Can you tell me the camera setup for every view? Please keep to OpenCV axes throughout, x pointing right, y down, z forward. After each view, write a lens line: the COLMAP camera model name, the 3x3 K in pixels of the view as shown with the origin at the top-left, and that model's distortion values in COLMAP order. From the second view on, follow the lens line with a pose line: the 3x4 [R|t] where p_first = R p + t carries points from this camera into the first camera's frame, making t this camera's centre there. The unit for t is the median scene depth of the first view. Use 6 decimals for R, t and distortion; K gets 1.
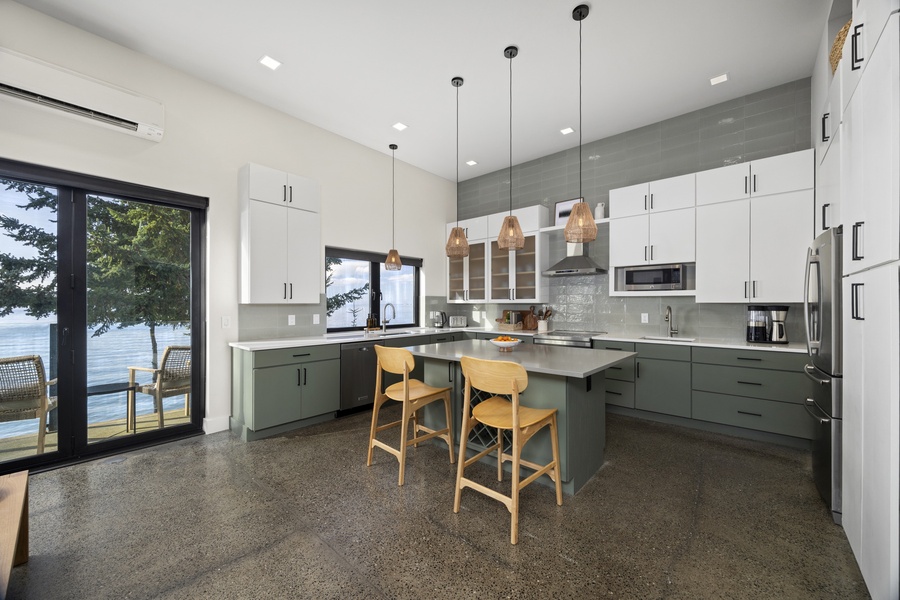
lens RADIAL K [[350.4, 0, 448.4], [0, 350.4, 303.2], [0, 0, 1]] dist [-0.002074, -0.000463]
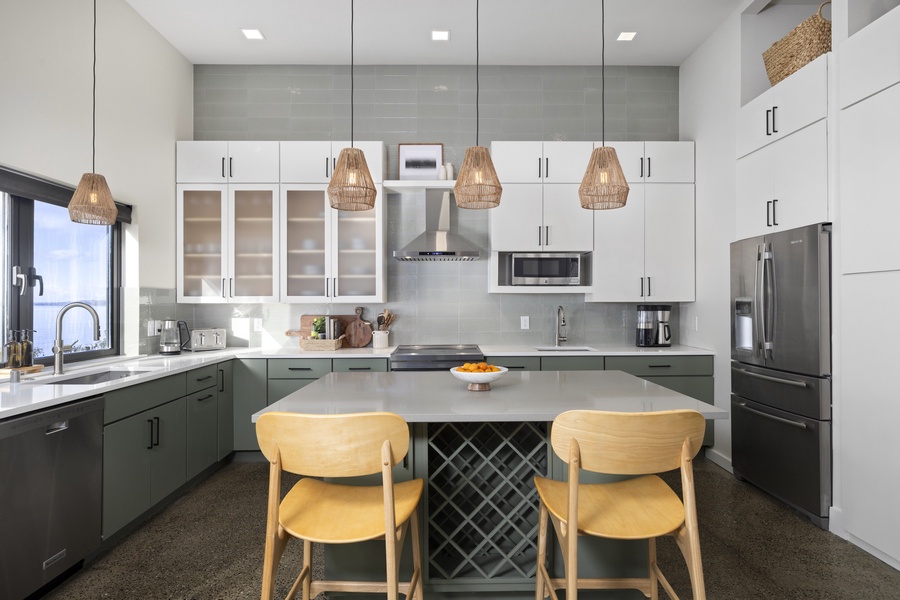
lens RADIAL K [[525.1, 0, 449.2], [0, 525.1, 301.5], [0, 0, 1]] dist [0.002790, 0.000361]
pose [[0.736970, -0.000101, 0.675925, -0.254530], [0.001159, 0.999999, -0.001115, -0.001126], [-0.675925, 0.001605, 0.736969, 0.231057]]
